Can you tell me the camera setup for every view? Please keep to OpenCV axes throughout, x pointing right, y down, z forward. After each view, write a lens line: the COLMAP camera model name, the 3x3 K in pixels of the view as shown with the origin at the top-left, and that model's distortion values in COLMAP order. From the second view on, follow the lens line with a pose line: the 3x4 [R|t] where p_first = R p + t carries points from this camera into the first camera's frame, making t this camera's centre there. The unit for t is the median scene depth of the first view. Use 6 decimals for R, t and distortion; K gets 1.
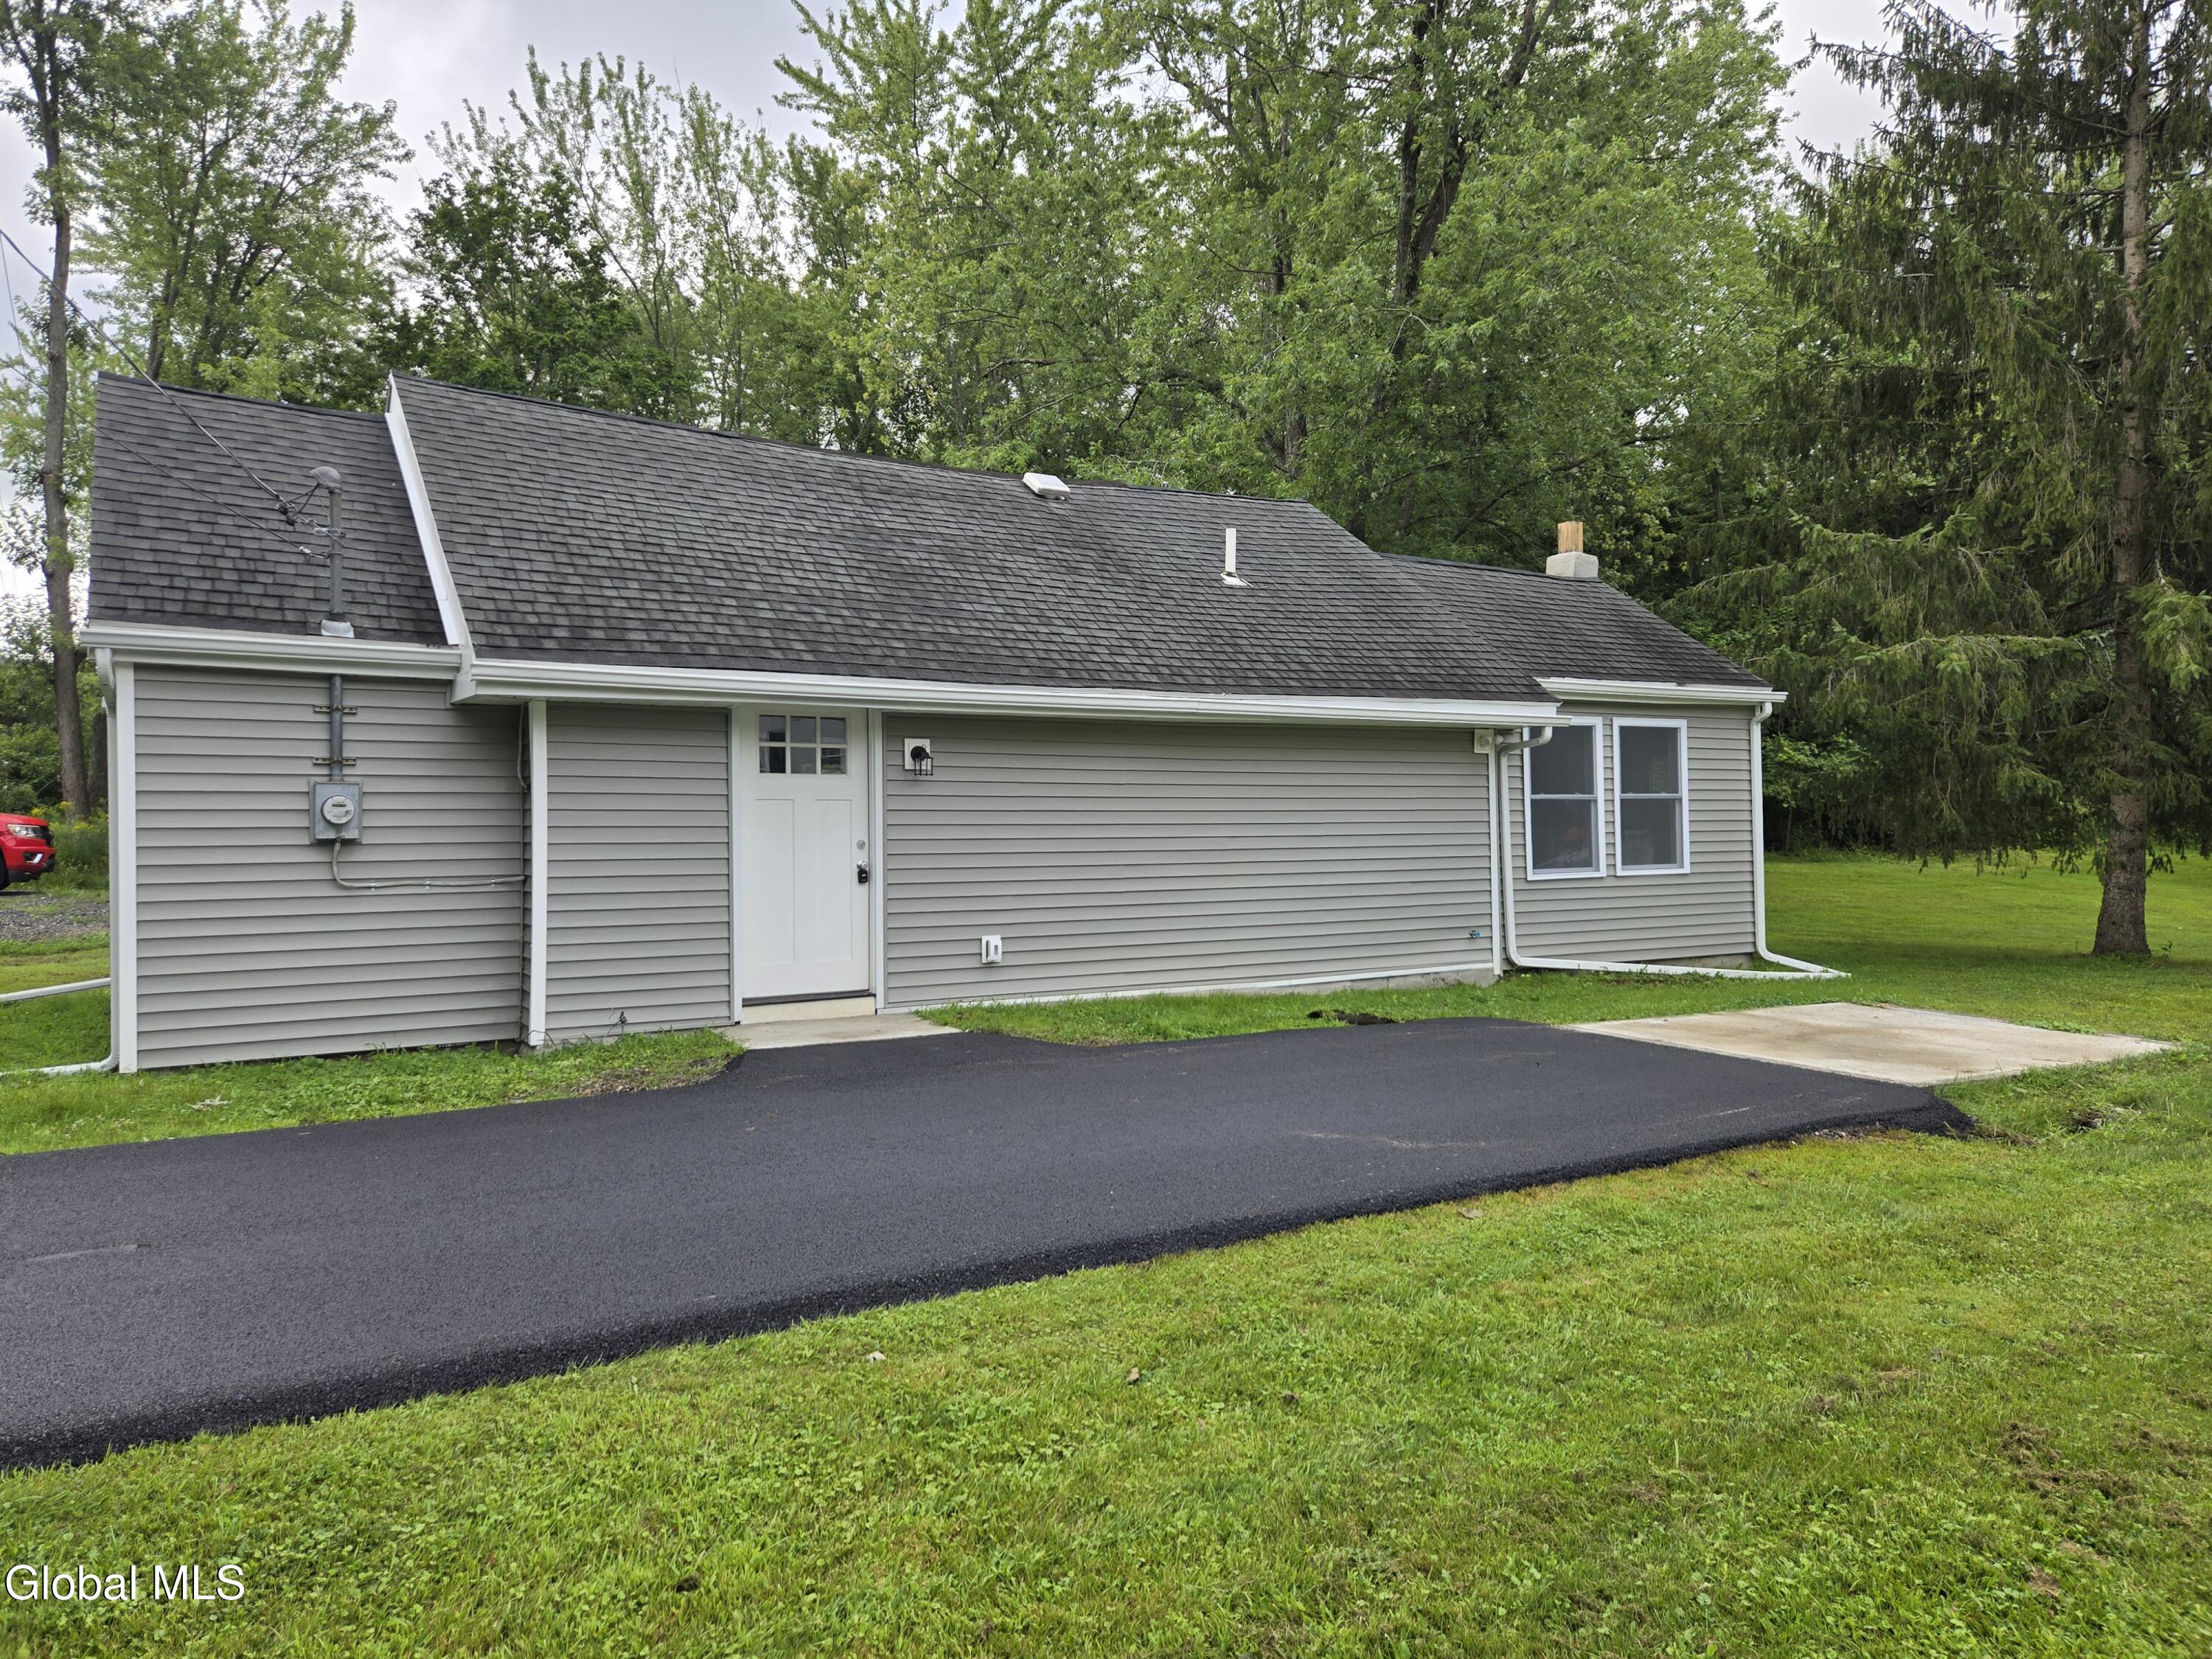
lens RADIAL K [[1455.3, 0, 1150.7], [0, 1455.3, 839.3], [0, 0, 1]] dist [0.023264, -0.000766]
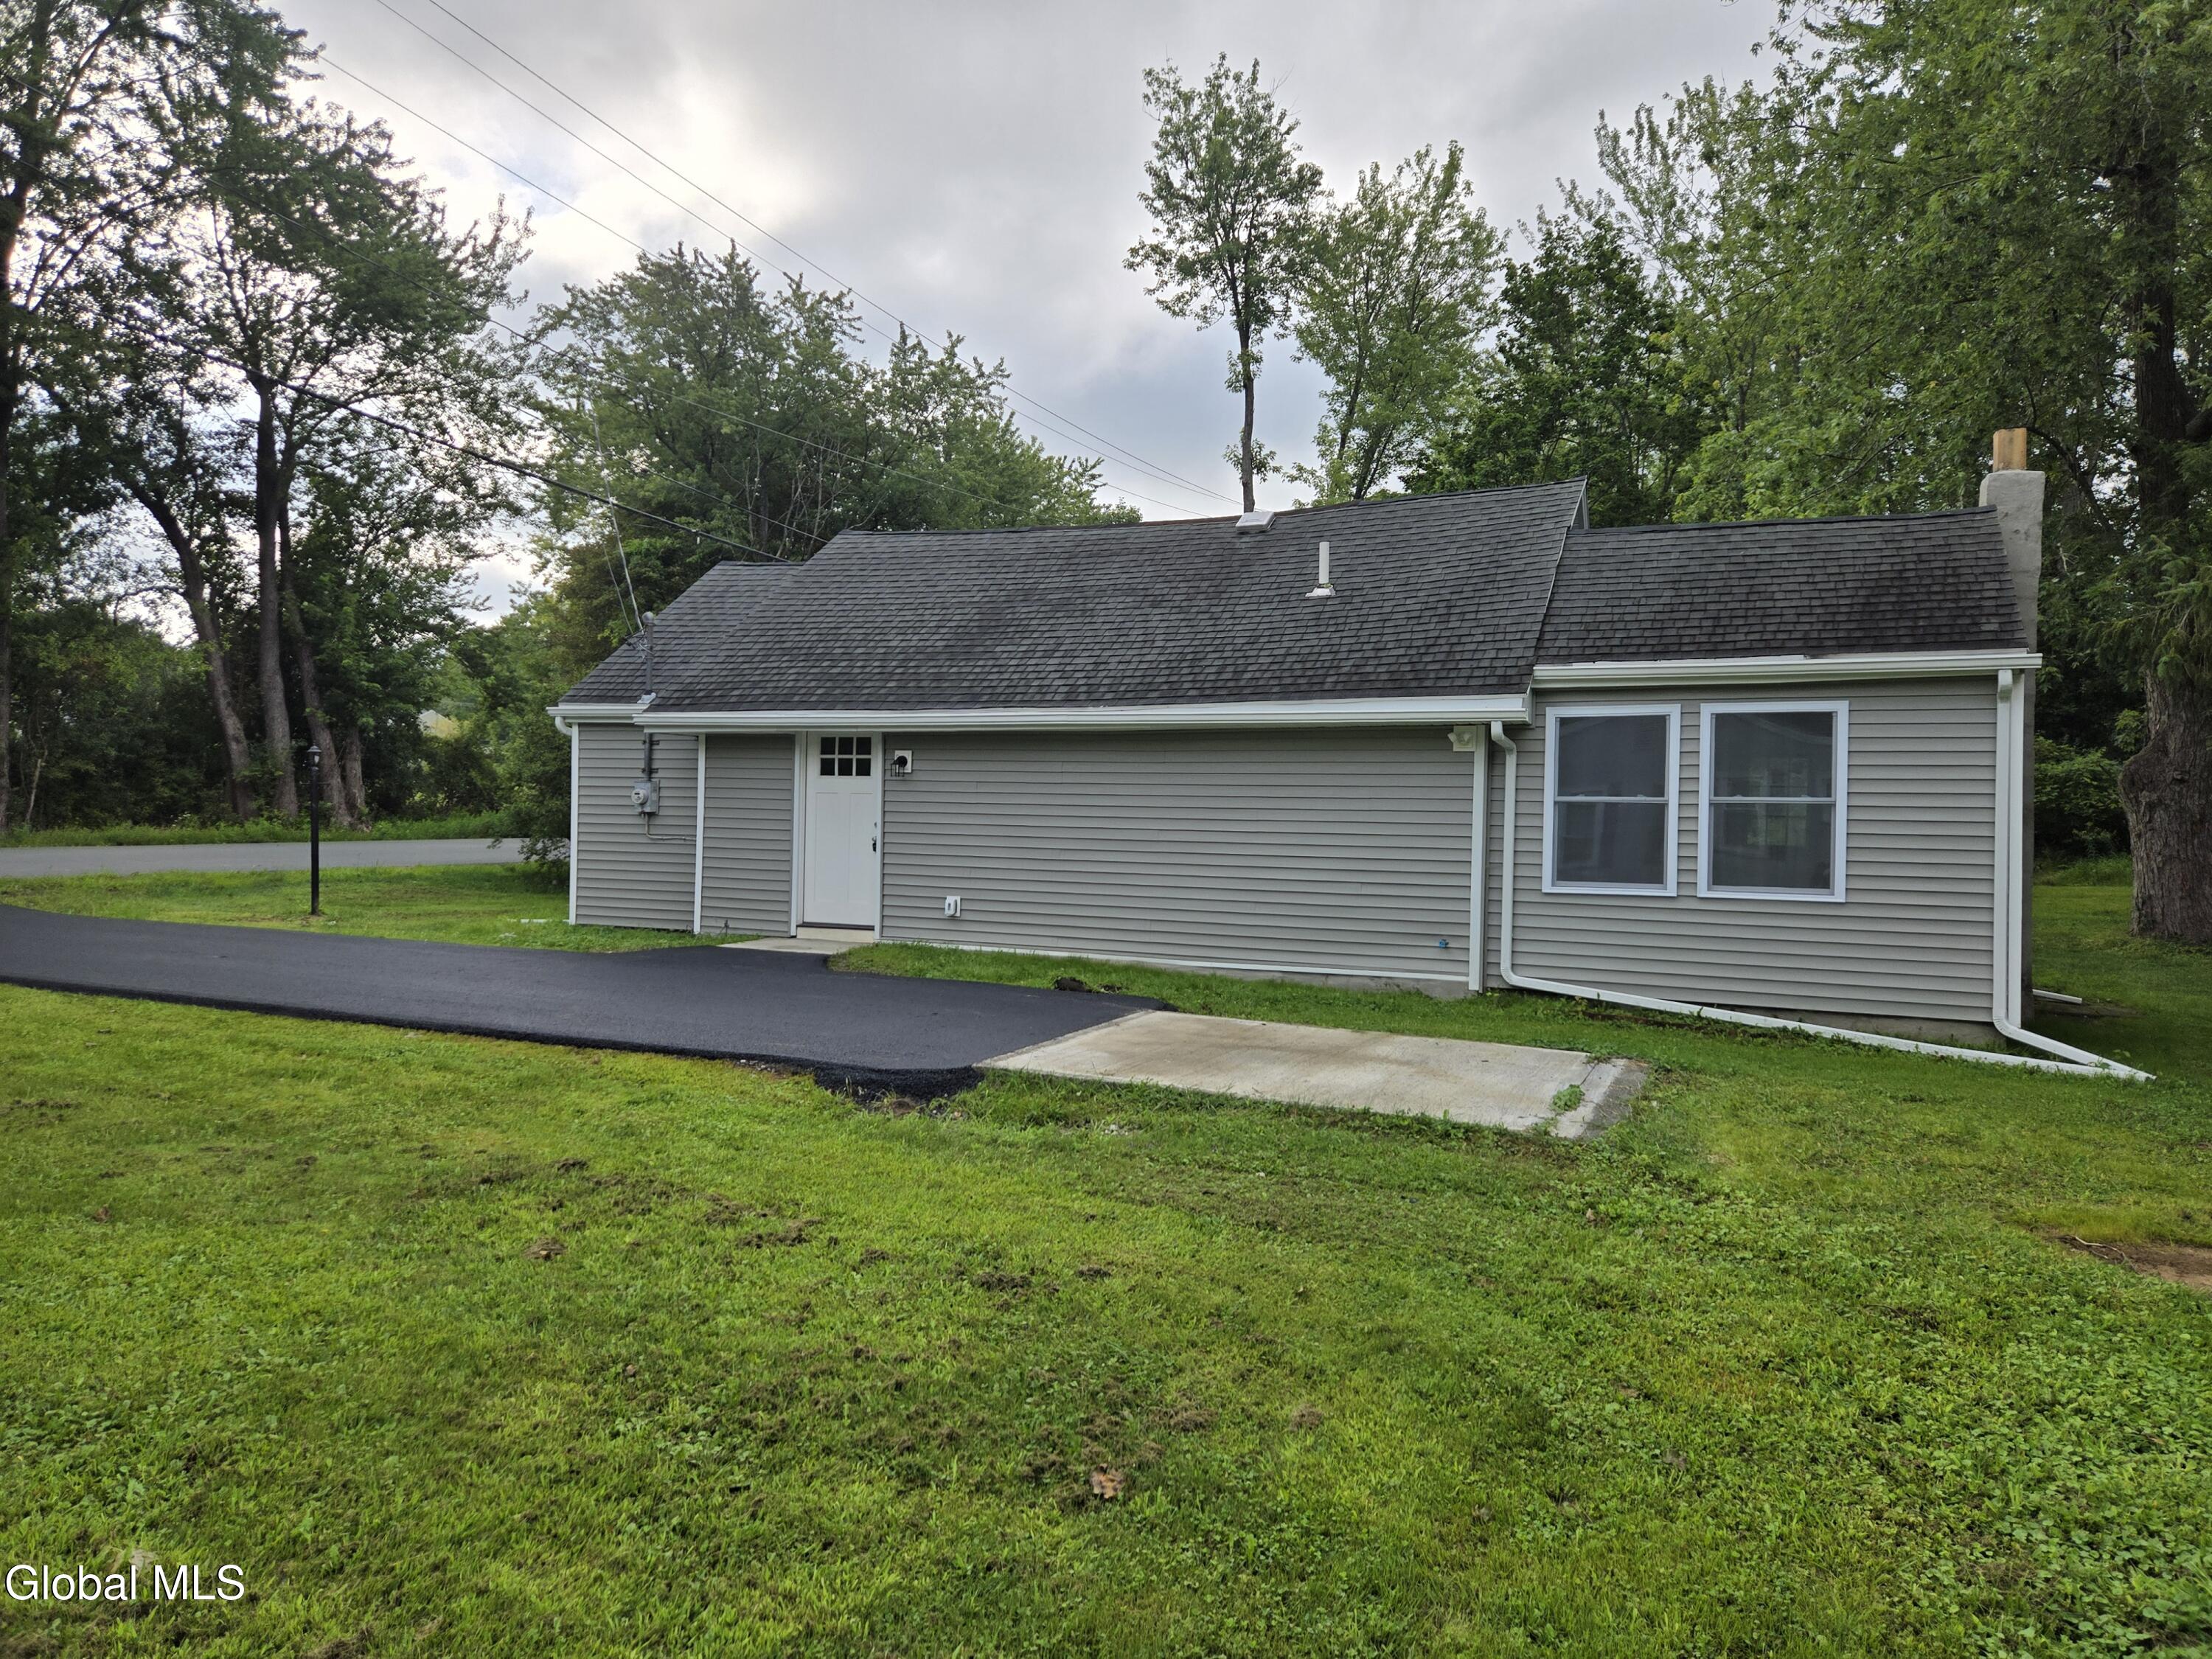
lens RADIAL K [[1449.6, 0, 1106.0], [0, 1449.6, 829.5], [0, 0, 1]] dist [0.018766, -0.000243]
pose [[0.576051, 0.026661, -0.816979, 0.852982], [-0.033528, 0.999397, 0.008973, -0.009542], [0.816726, 0.022223, 0.576597, 0.275817]]
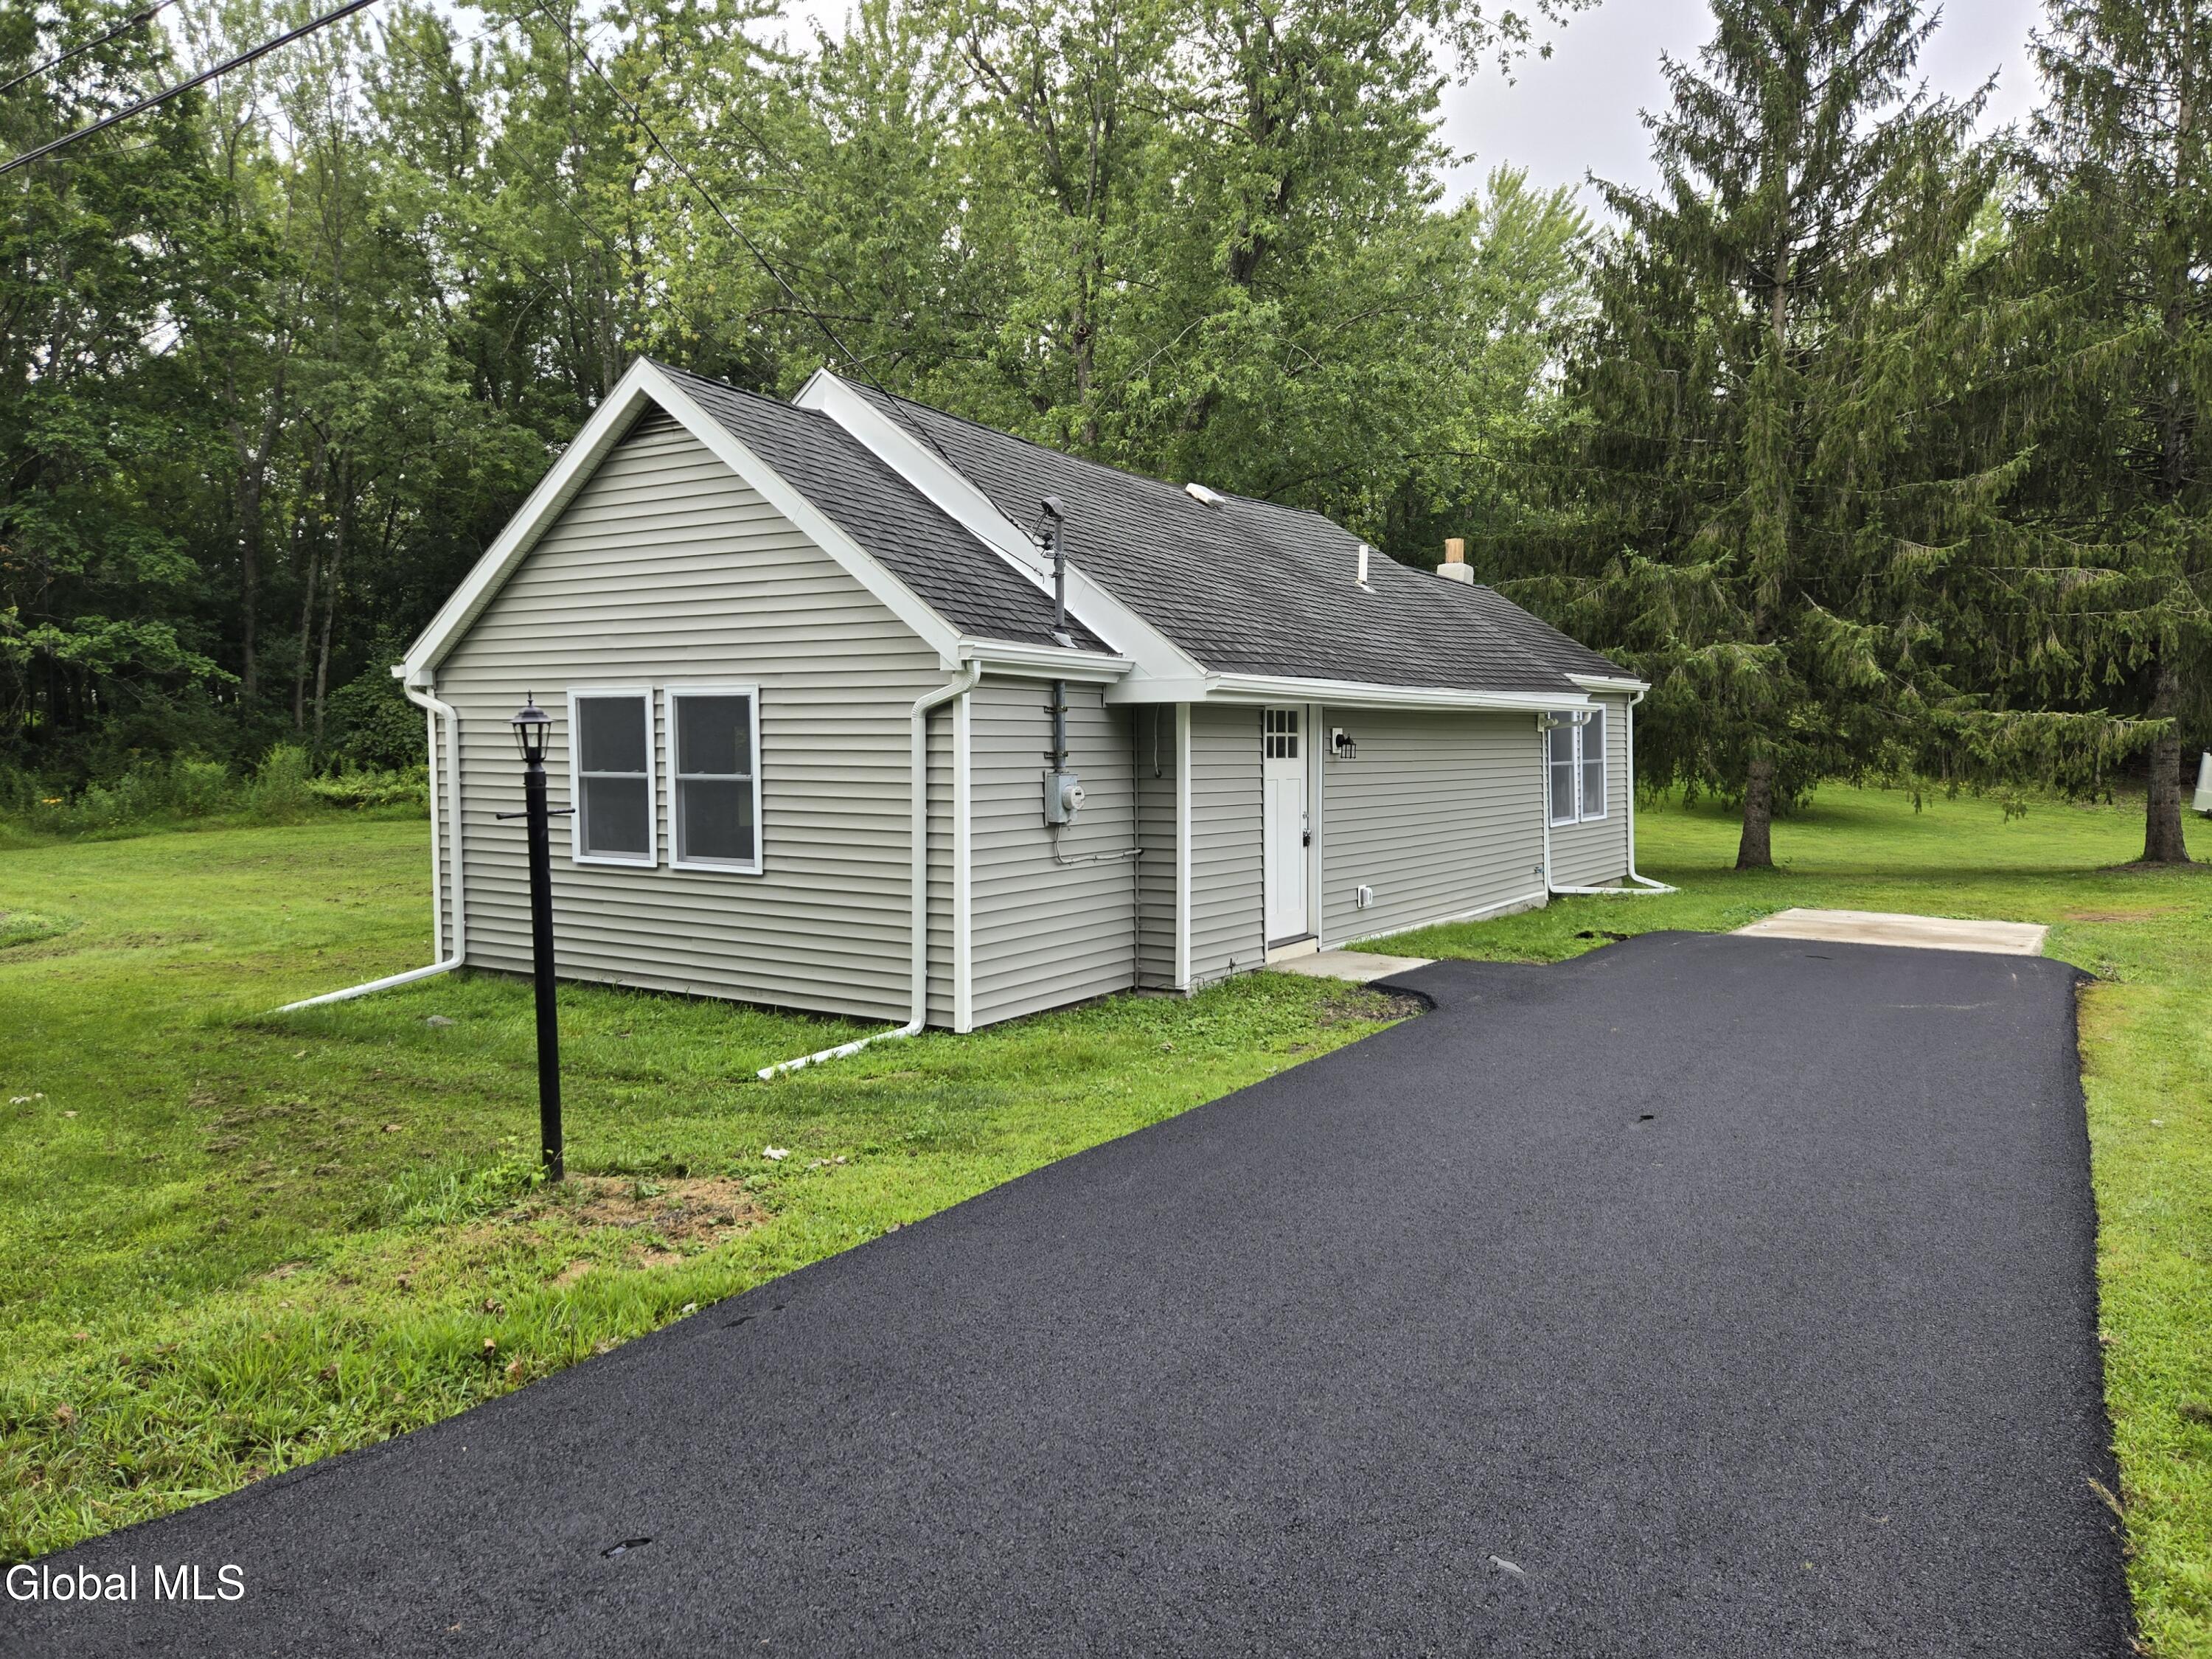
lens RADIAL K [[1449.6, 0, 1106.0], [0, 1449.6, 829.5], [0, 0, 1]] dist [0.018766, -0.000243]
pose [[0.914924, -0.019945, 0.403132, -0.654392], [0.002161, 0.999006, 0.044522, -0.030077], [-0.403620, -0.039863, 0.914058, -0.039674]]
